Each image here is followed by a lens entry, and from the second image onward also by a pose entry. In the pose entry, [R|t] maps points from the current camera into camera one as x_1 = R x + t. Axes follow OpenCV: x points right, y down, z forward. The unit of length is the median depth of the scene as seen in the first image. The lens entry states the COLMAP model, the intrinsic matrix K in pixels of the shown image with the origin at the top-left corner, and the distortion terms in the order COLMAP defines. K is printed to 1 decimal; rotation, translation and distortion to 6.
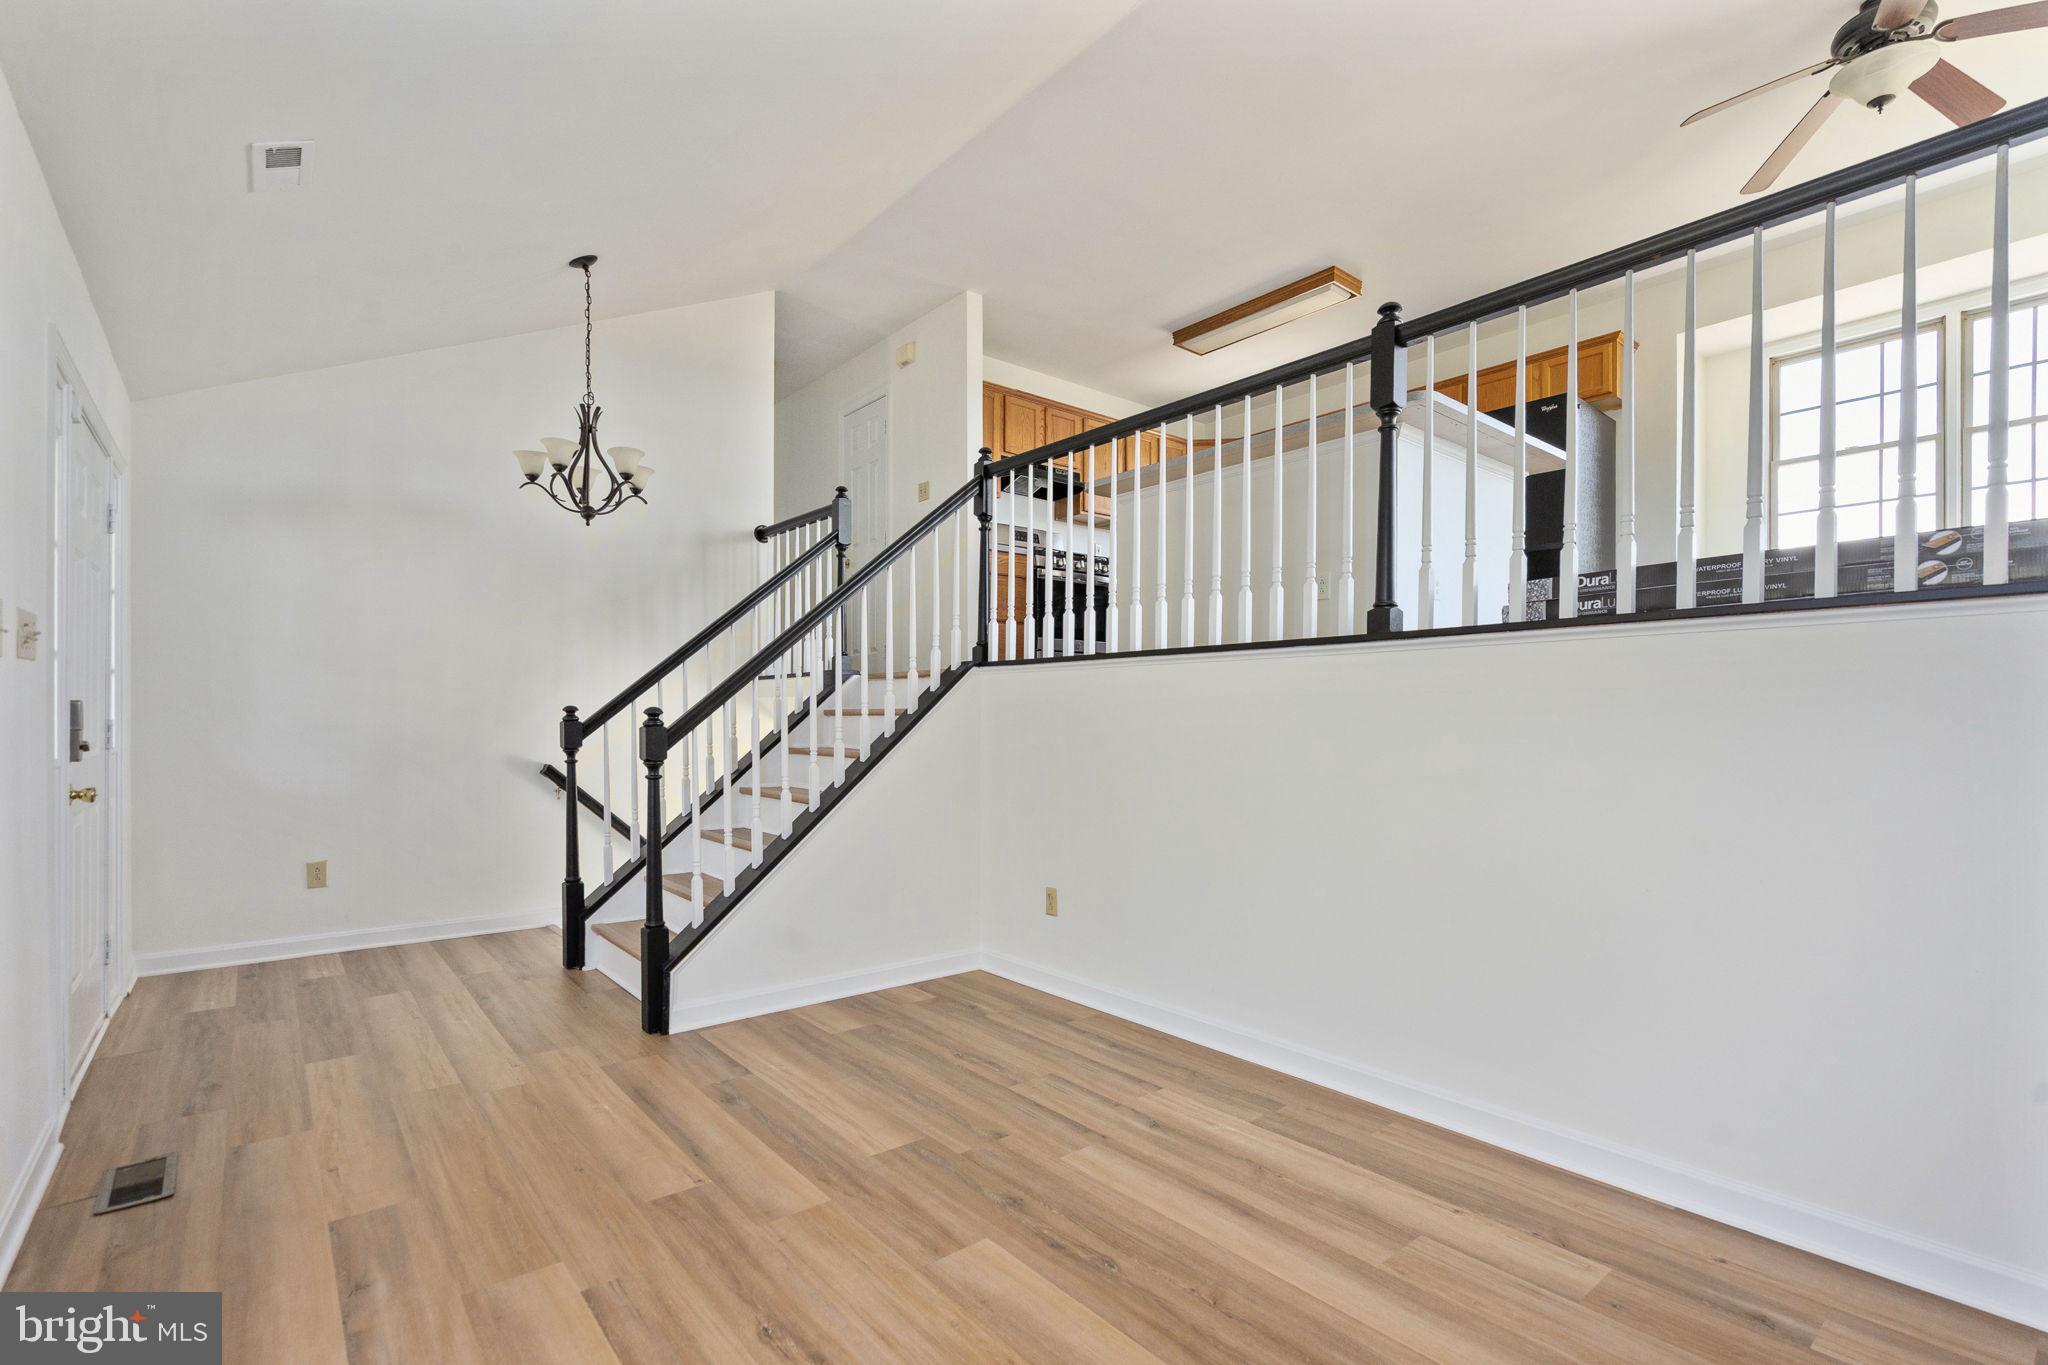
lens RADIAL K [[922.5, 0, 1025.7], [0, 922.5, 726.7], [0, 0, 1]] dist [-0.006894, 0.003405]
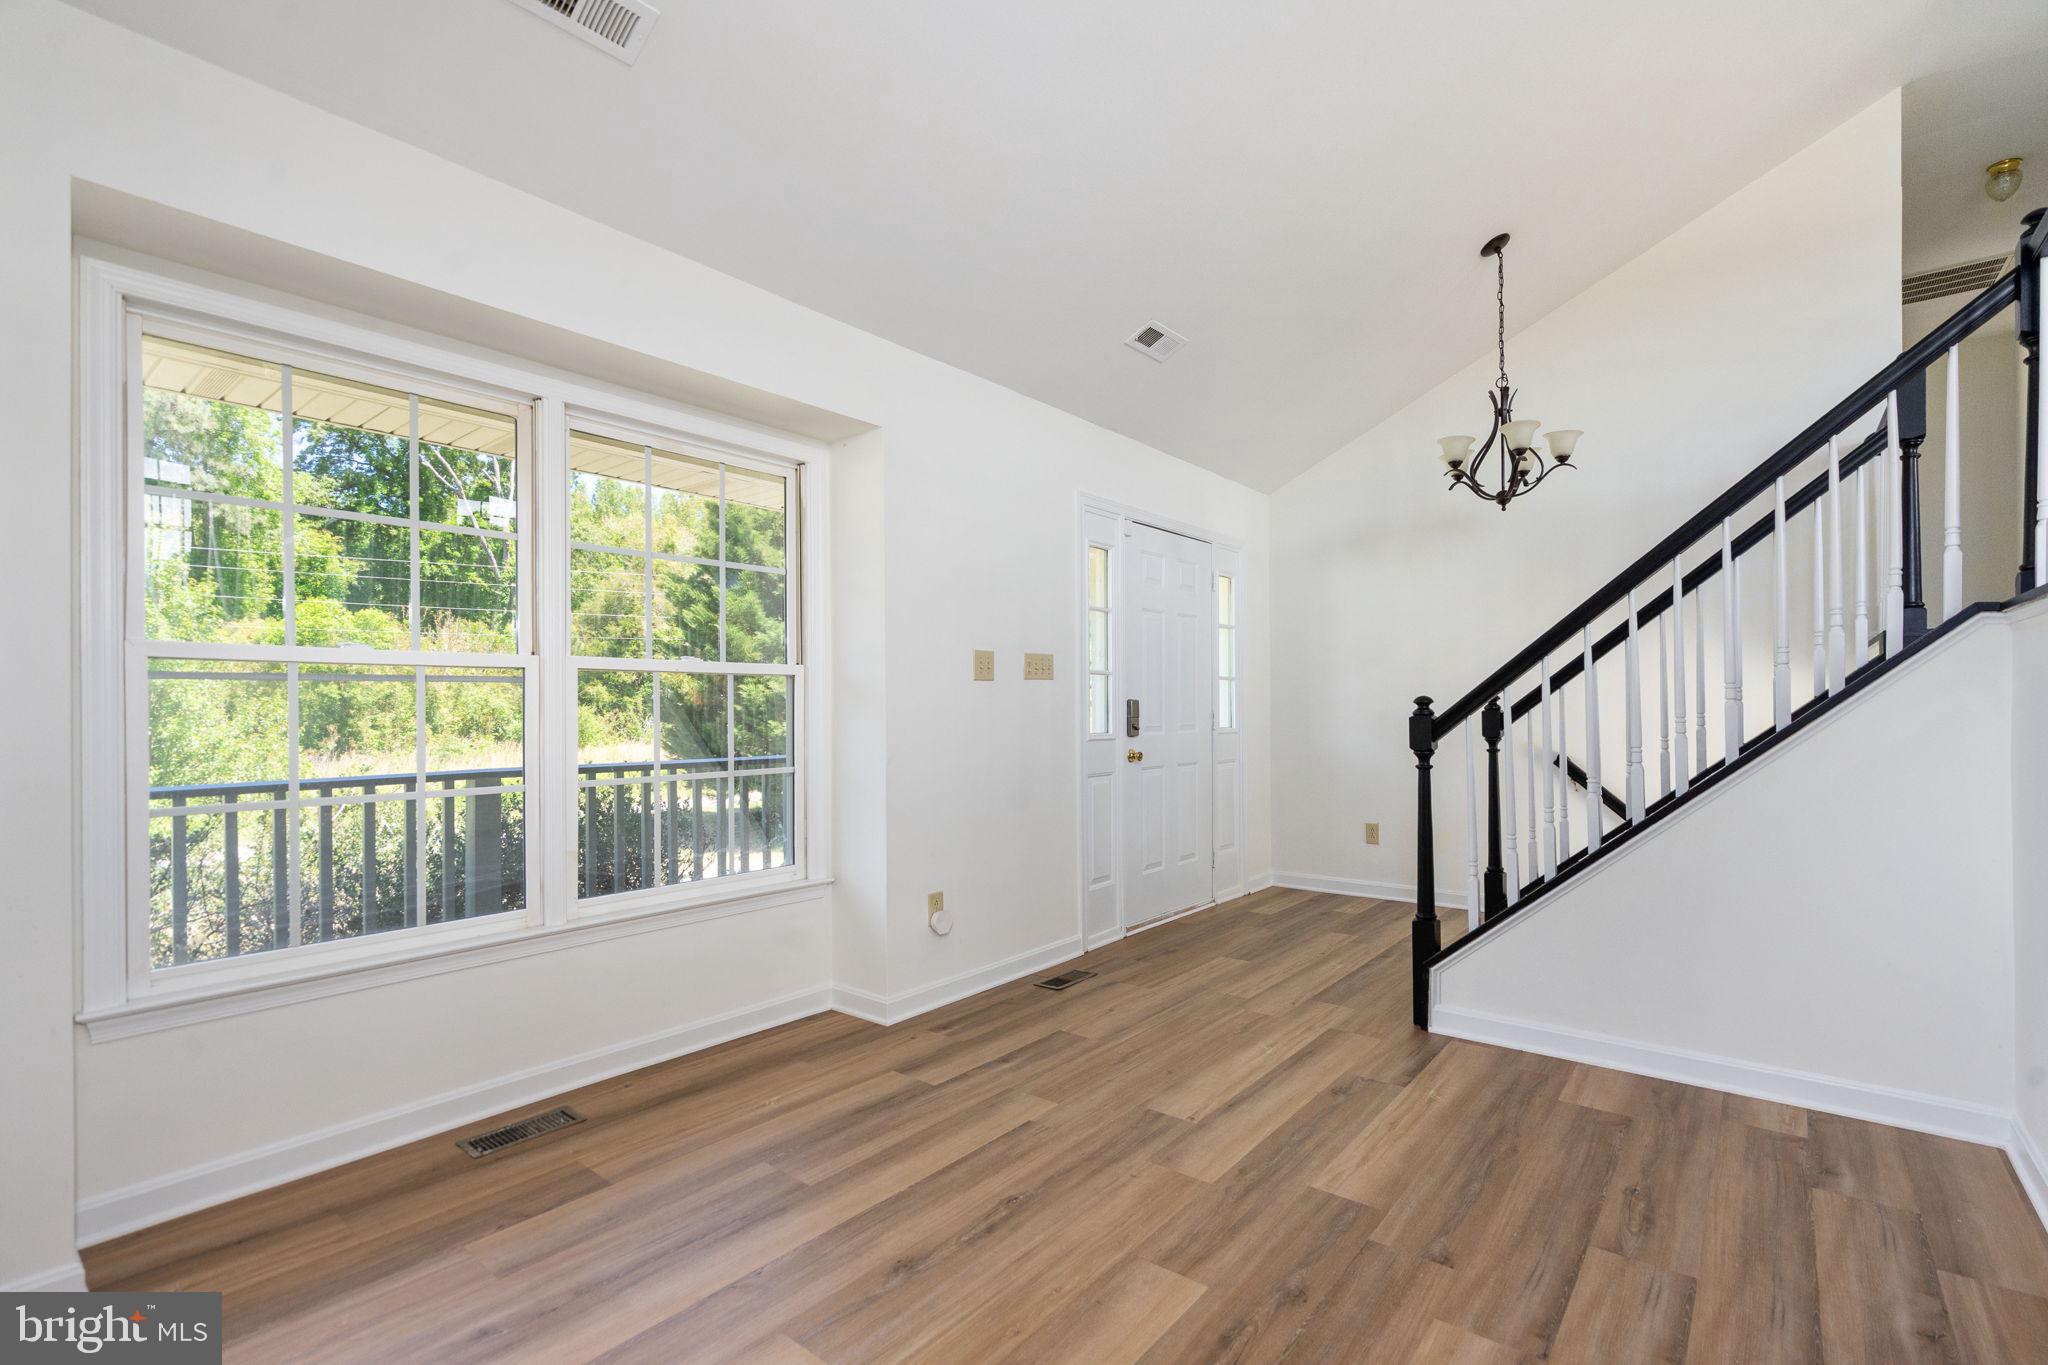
lens RADIAL K [[922.5, 0, 1028.7], [0, 922.5, 710.3], [0, 0, 1]] dist [-0.006894, 0.003405]
pose [[0.195748, -0.006433, -0.980633, 0.625162], [0.000337, 0.999979, -0.006493, 0.000415], [0.980654, 0.000940, 0.195746, 0.507479]]
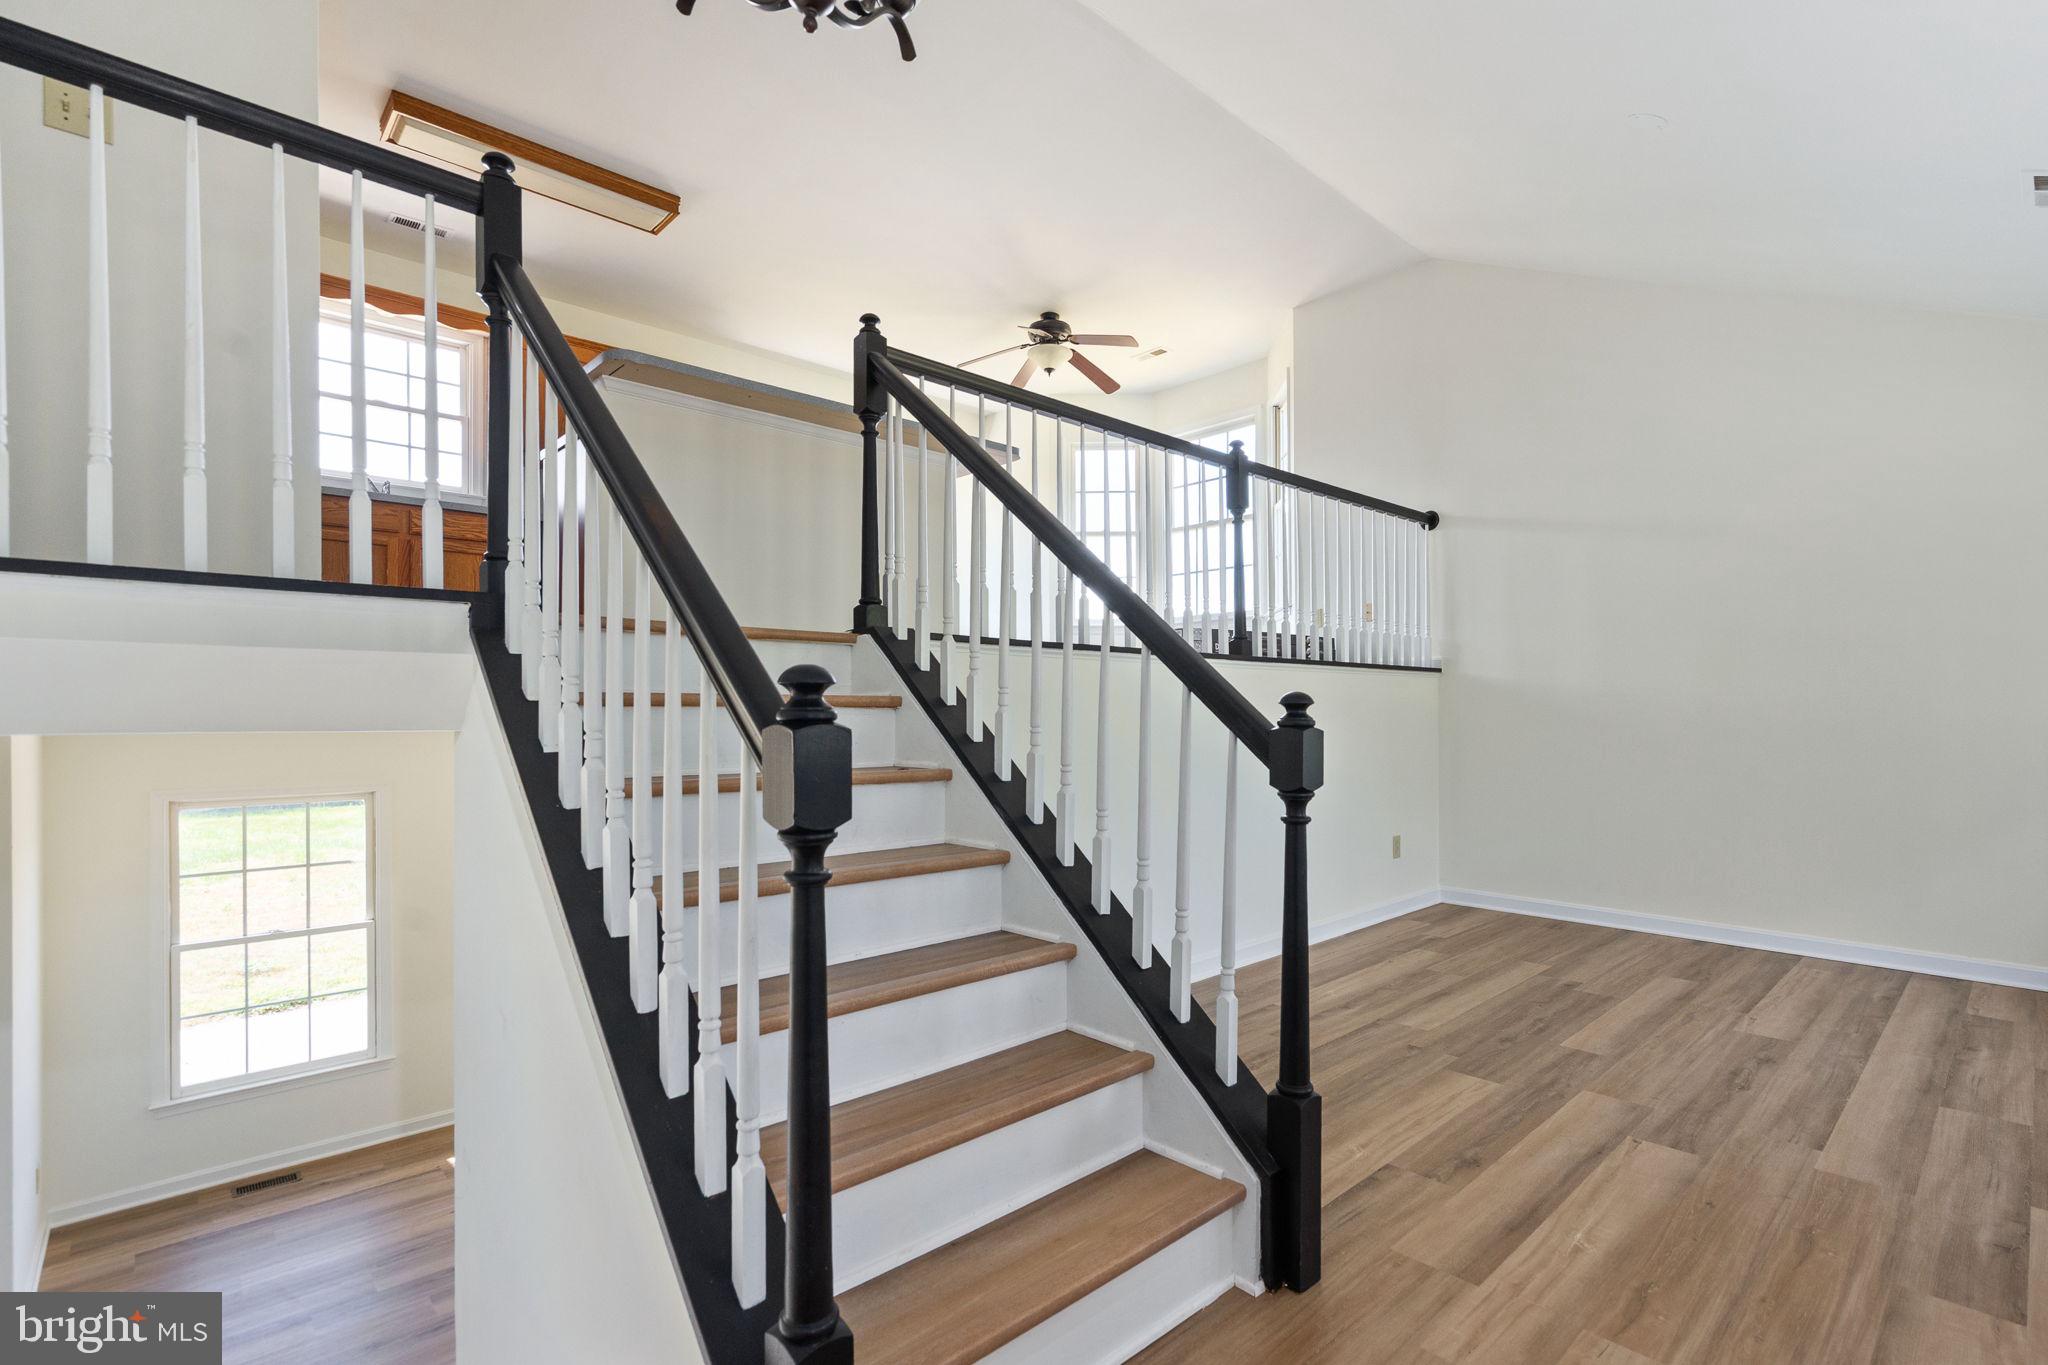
lens RADIAL K [[948.1, 0, 1026.9], [0, 948.1, 708.3], [0, 0, 1]] dist [0.003805, 0.001140]
pose [[-0.052837, 0.000101, 0.998603, -1.250196], [0.006169, 0.999981, 0.000225, -0.018389], [-0.998584, 0.006172, -0.052837, 1.544335]]
